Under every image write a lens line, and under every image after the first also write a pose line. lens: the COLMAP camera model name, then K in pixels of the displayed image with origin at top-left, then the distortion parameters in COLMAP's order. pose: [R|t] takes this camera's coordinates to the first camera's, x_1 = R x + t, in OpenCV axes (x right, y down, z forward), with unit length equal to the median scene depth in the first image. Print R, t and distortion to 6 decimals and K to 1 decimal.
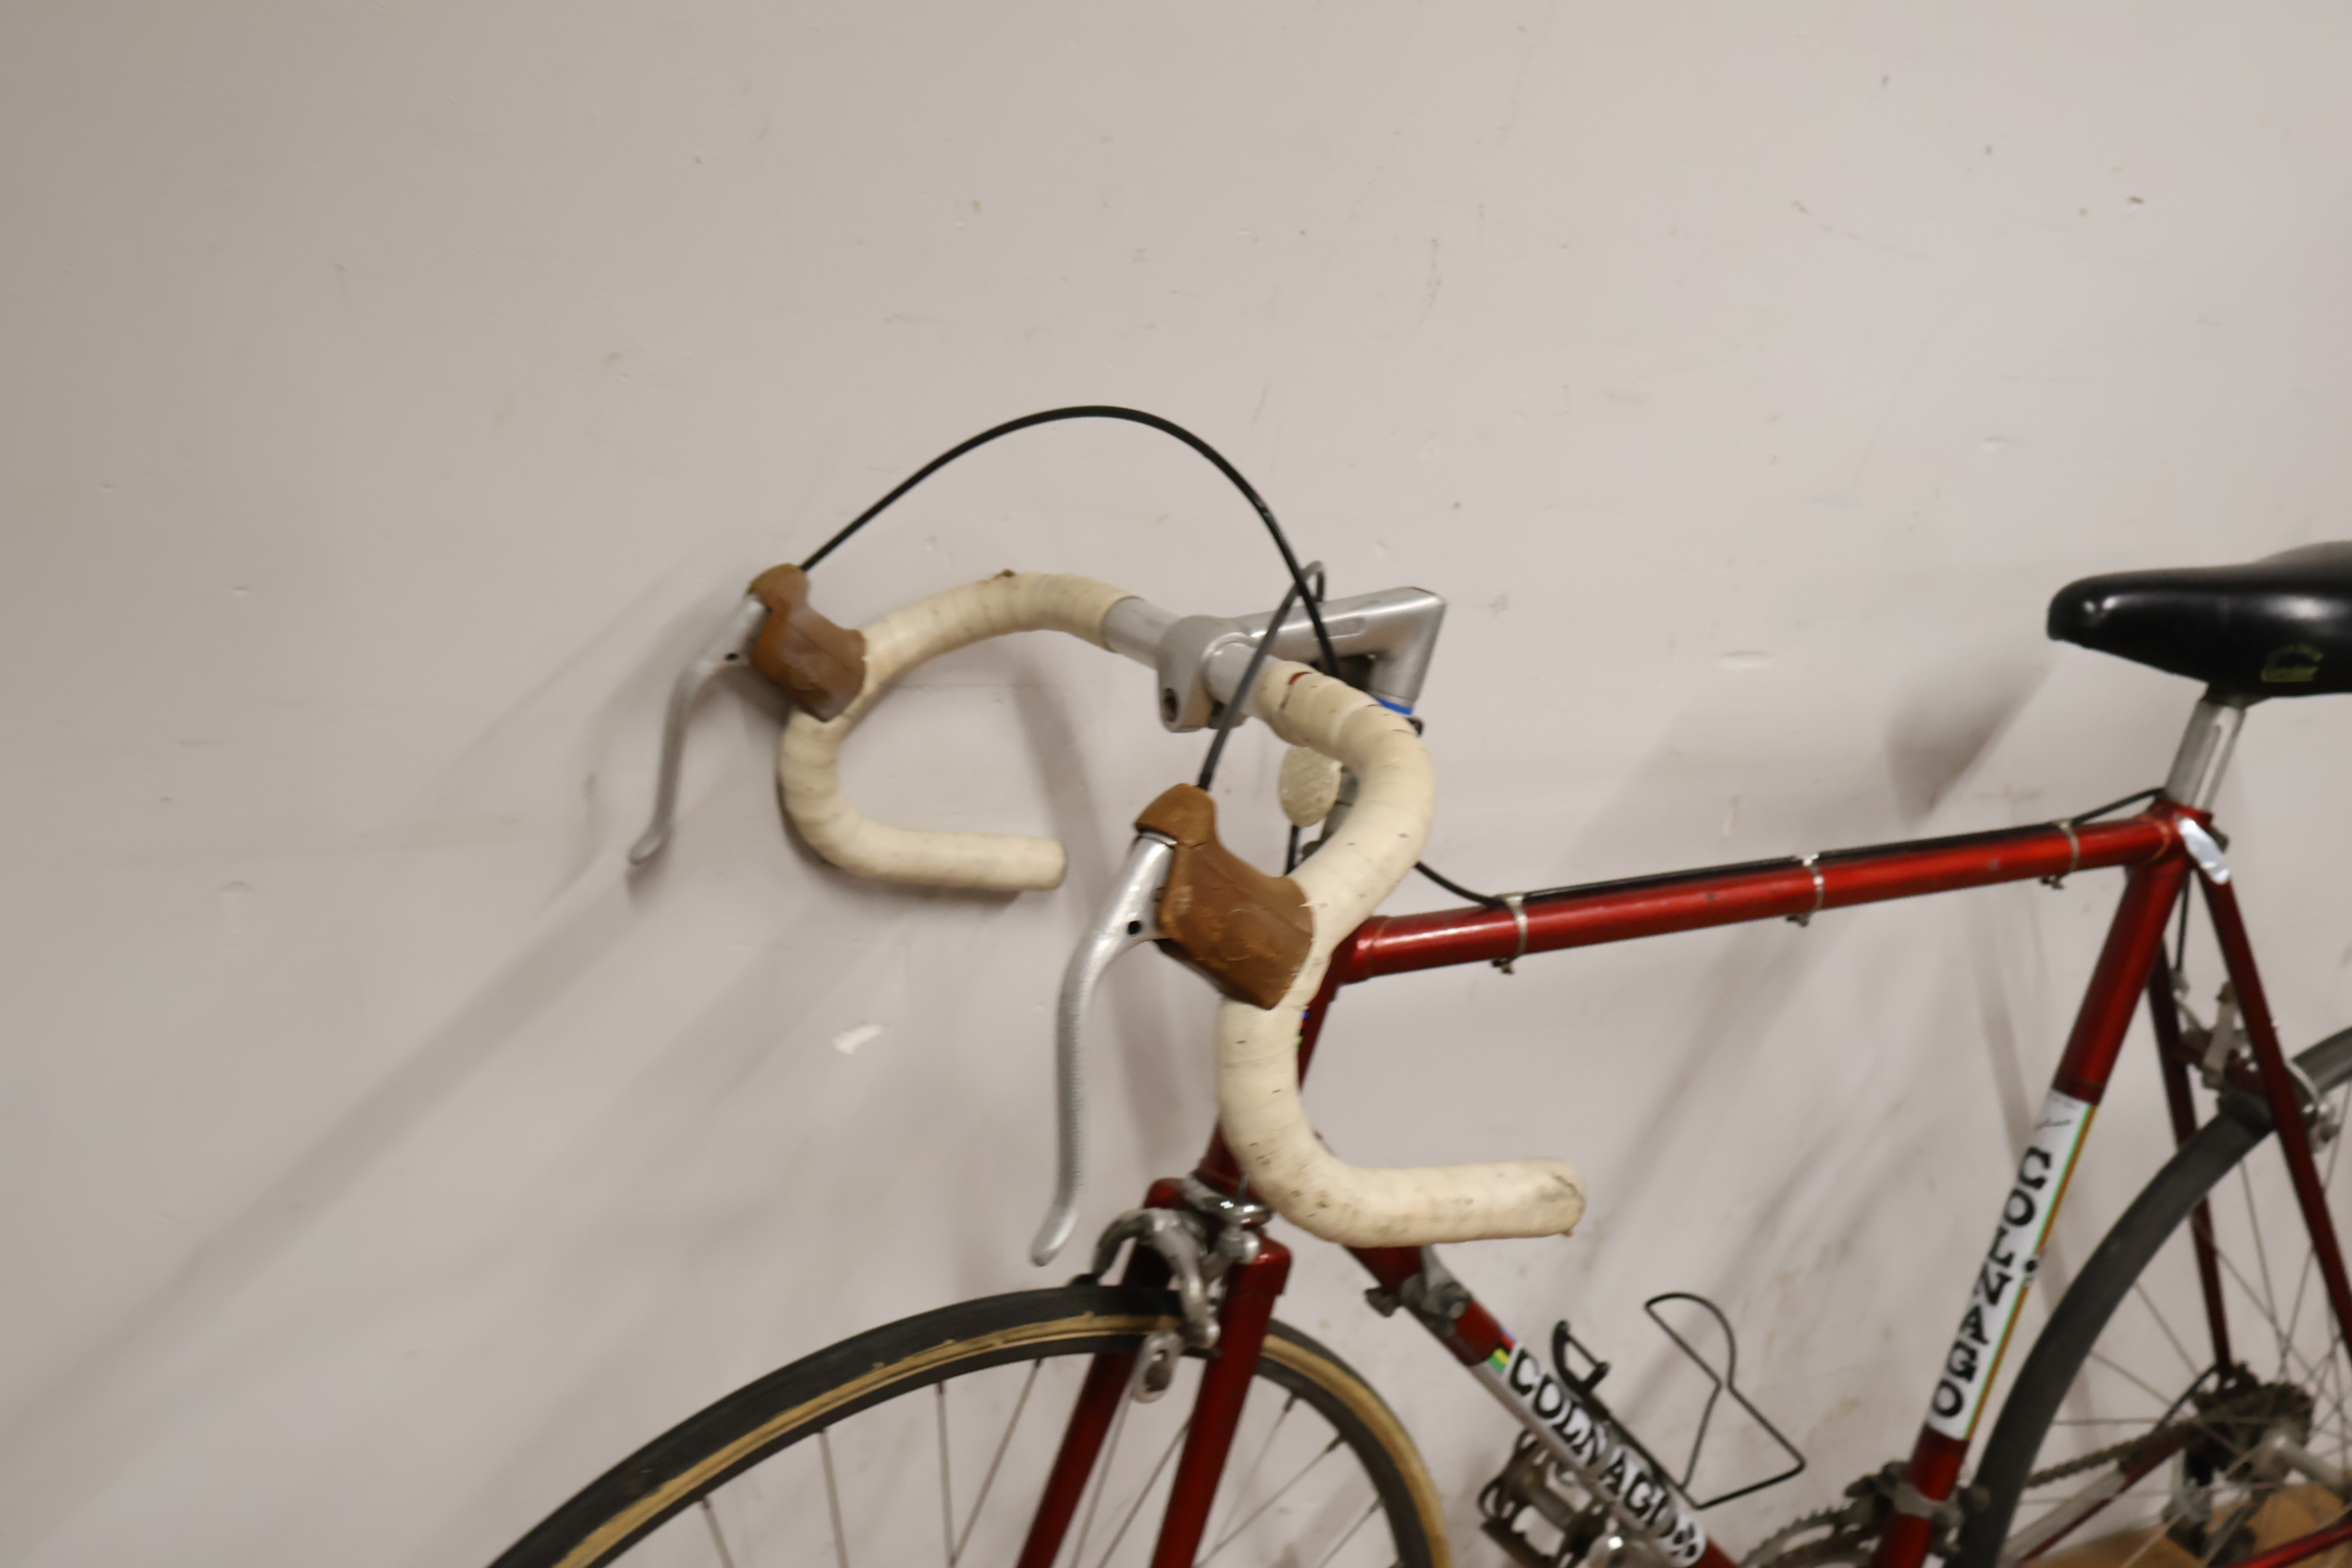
lens RADIAL K [[2215.8, 0, 1148.2], [0, 2215.8, 772.3], [0, 0, 1]] dist [0.012216, -0.104825]
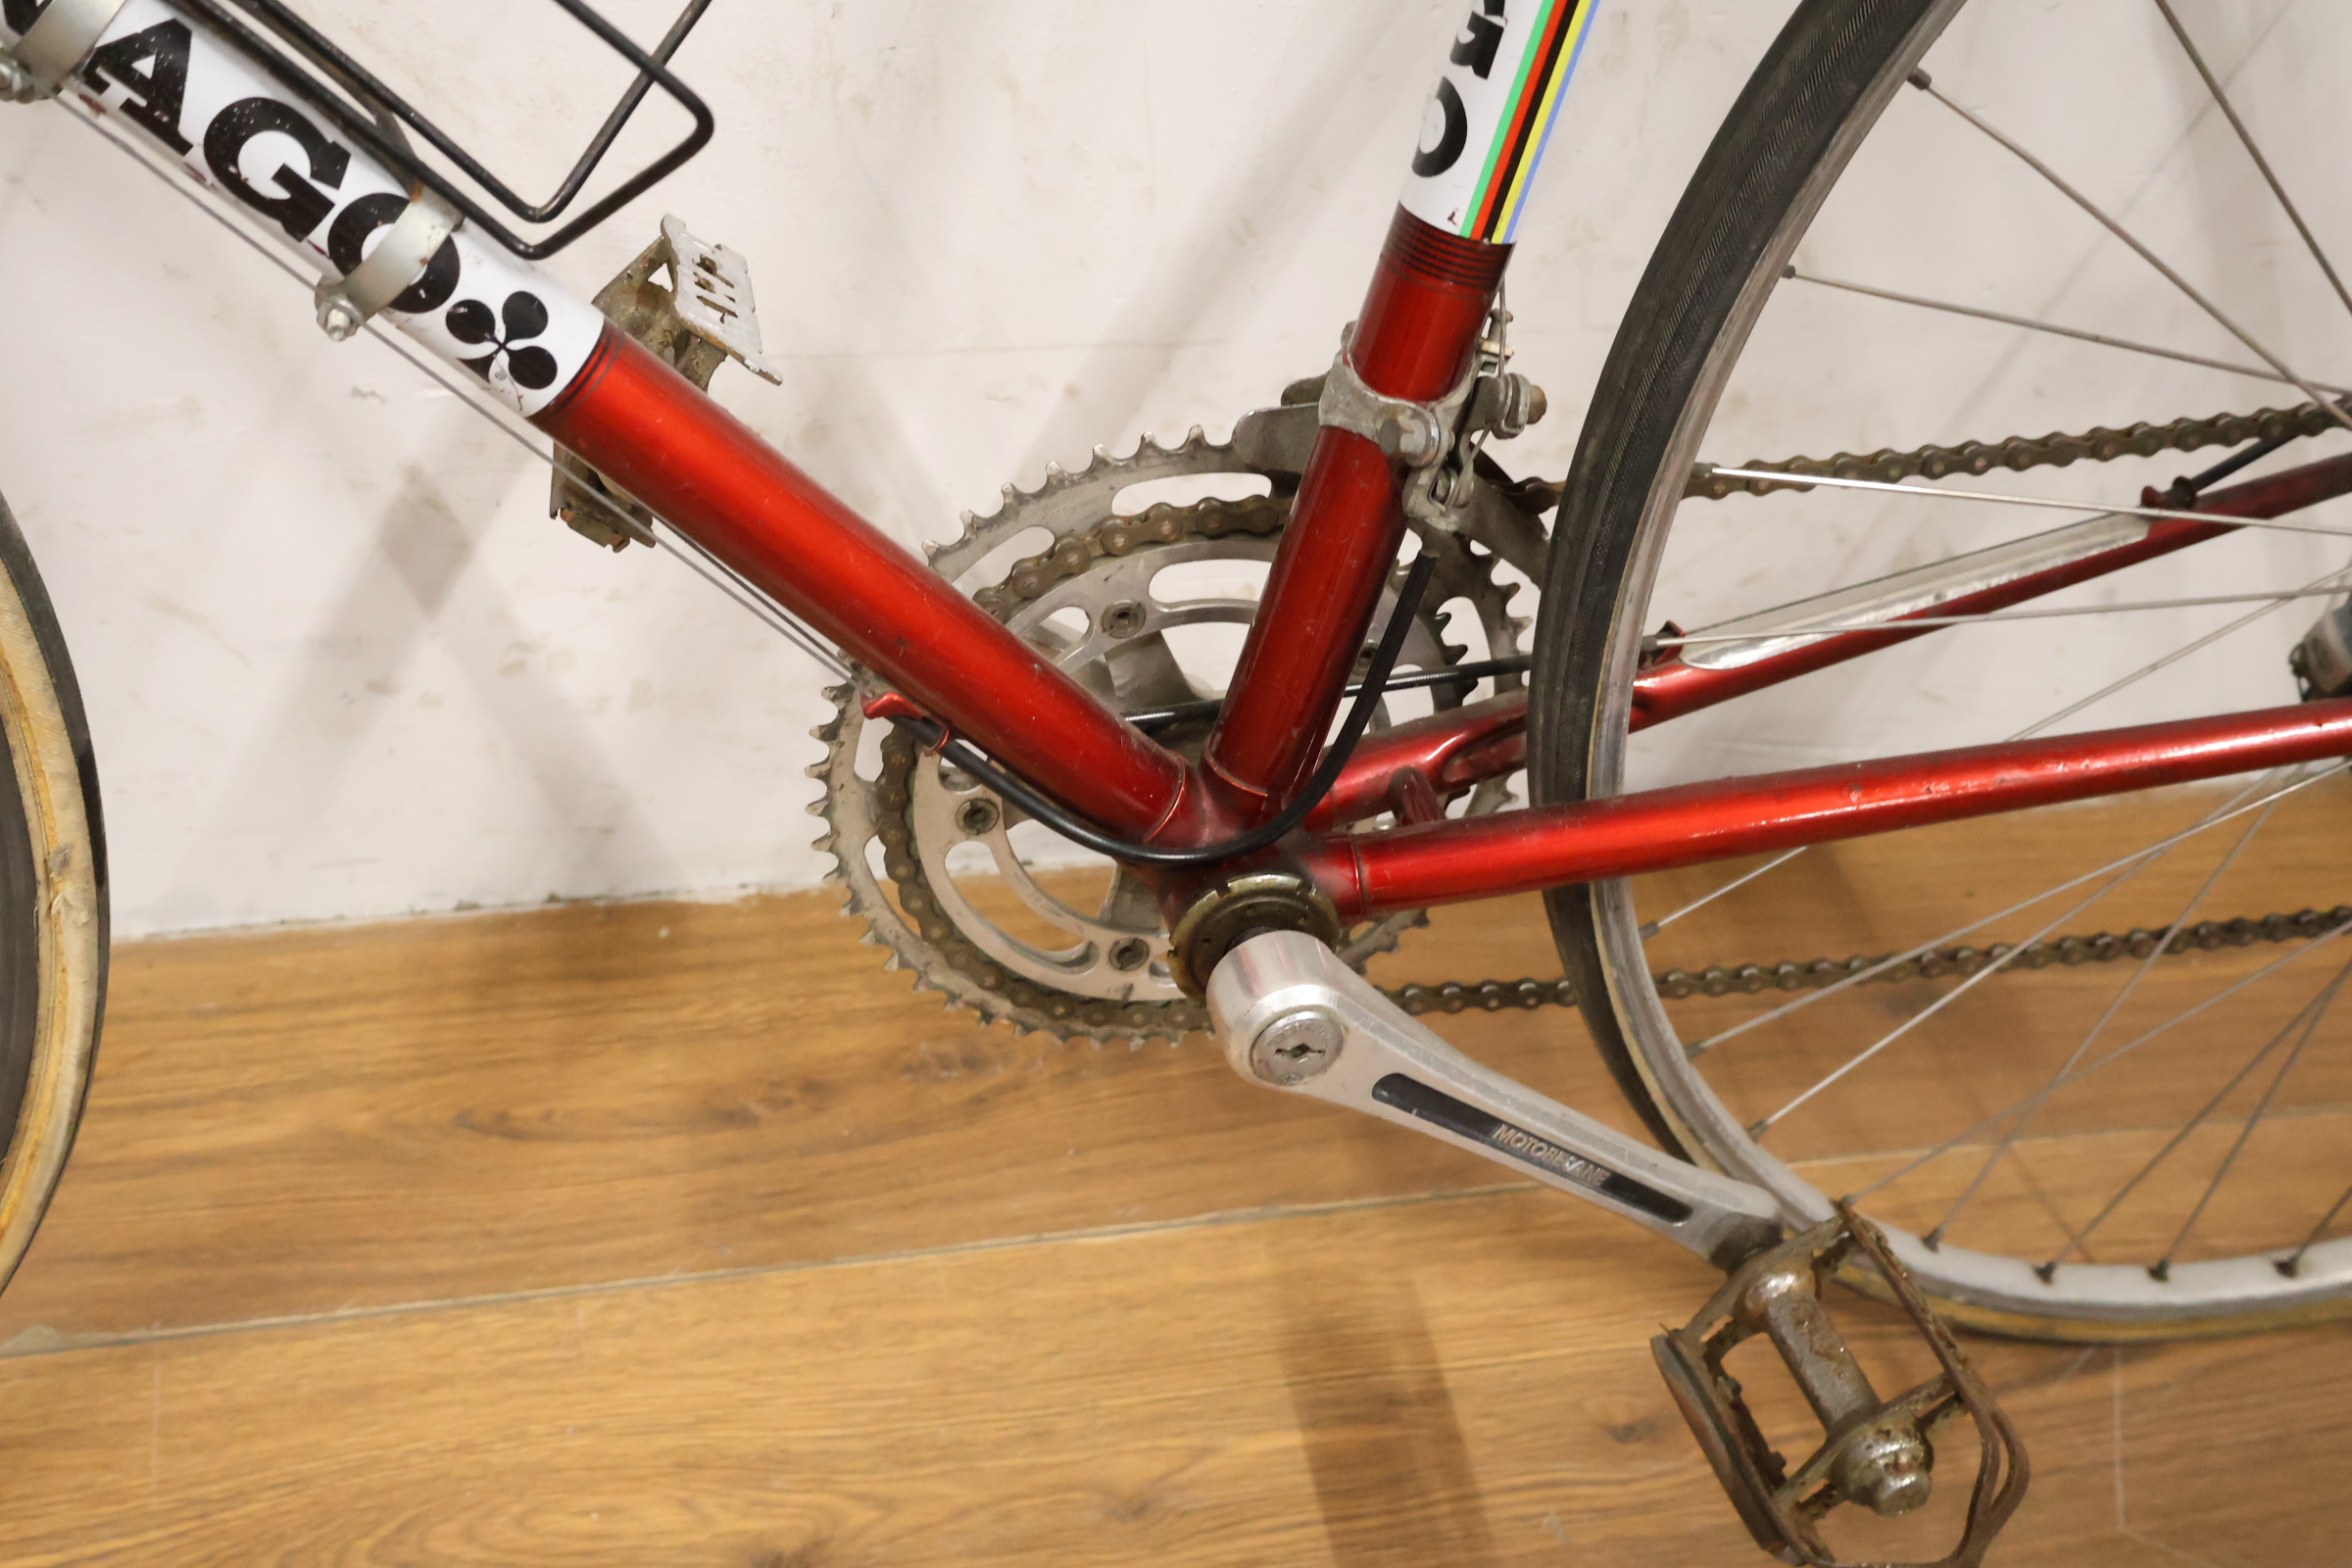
lens RADIAL K [[2222.4, 0, 1167.4], [0, 2222.4, 790.2], [0, 0, 1]] dist [-0.005443, -0.001972]
pose [[0.962923, 0.129068, -0.236898, 0.441864], [-0.045346, 0.943069, 0.329490, 0.278950], [0.265938, -0.306531, 0.913956, 0.628460]]
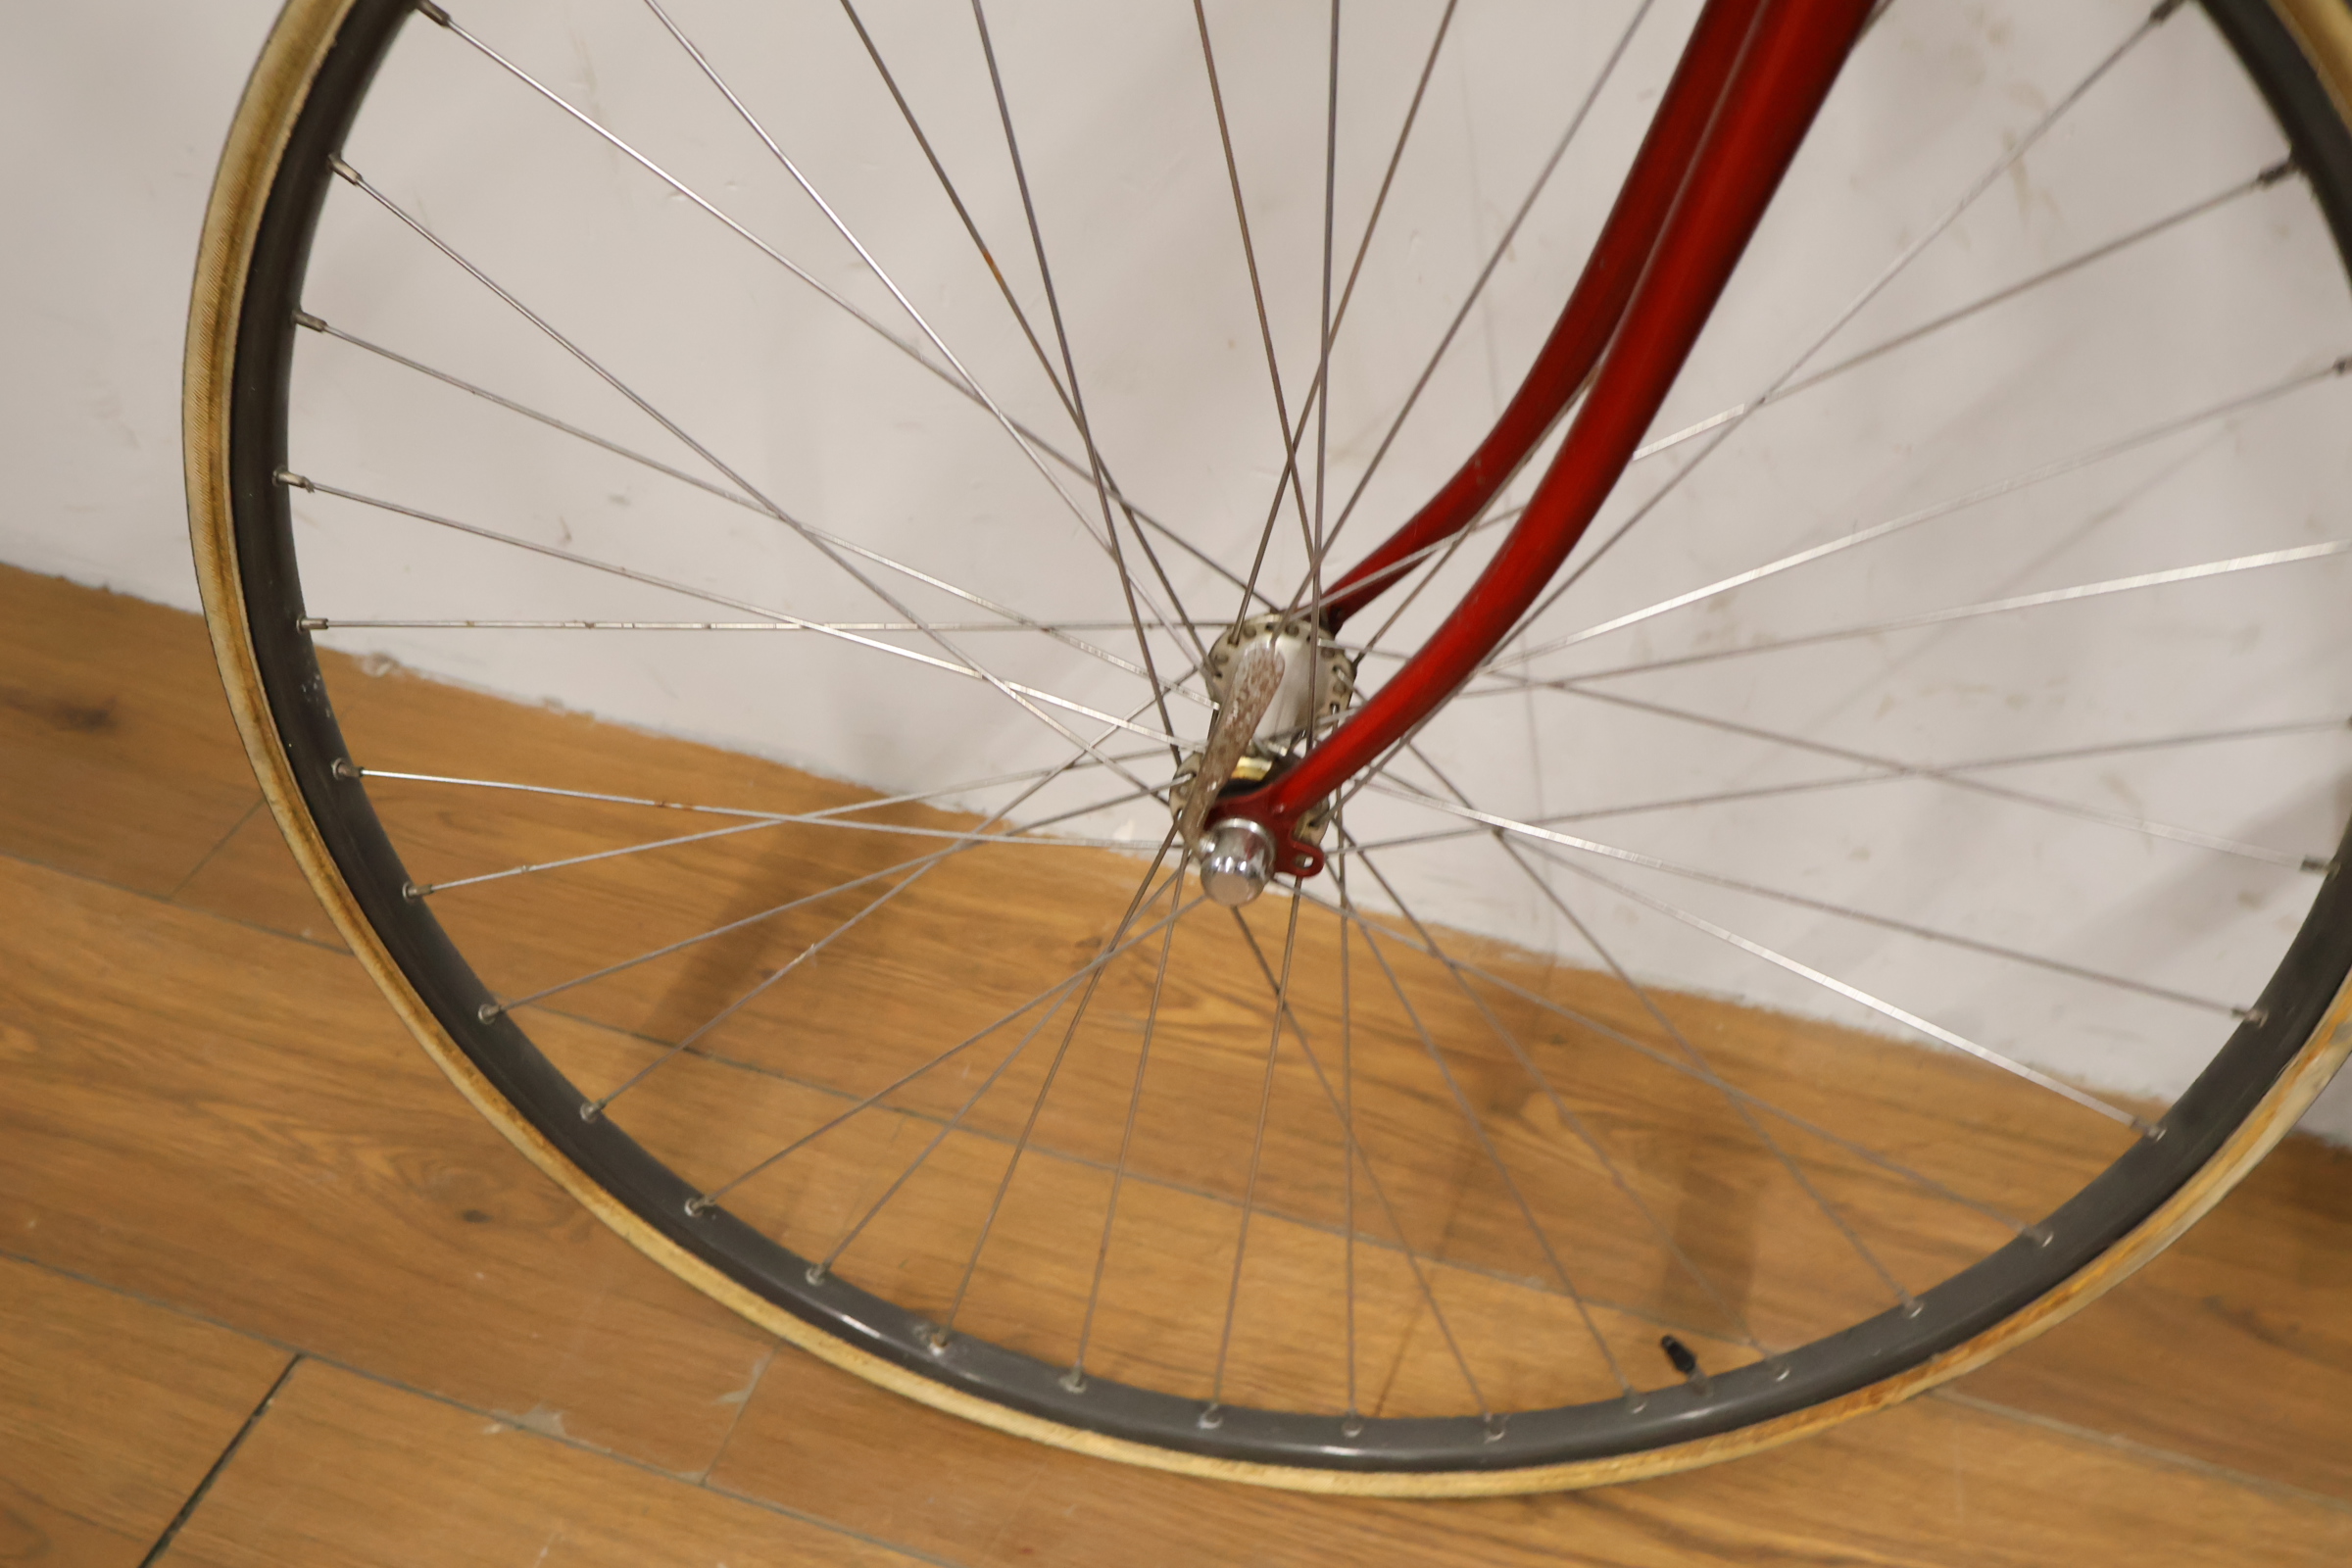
lens RADIAL K [[2222.4, 0, 1167.4], [0, 2222.4, 790.2], [0, 0, 1]] dist [-0.005443, -0.001972]
pose [[0.713397, 0.353310, -0.605175, 0.224176], [-0.194240, 0.929457, 0.313656, 0.285301], [0.673302, -0.106212, 0.731699, 0.406005]]
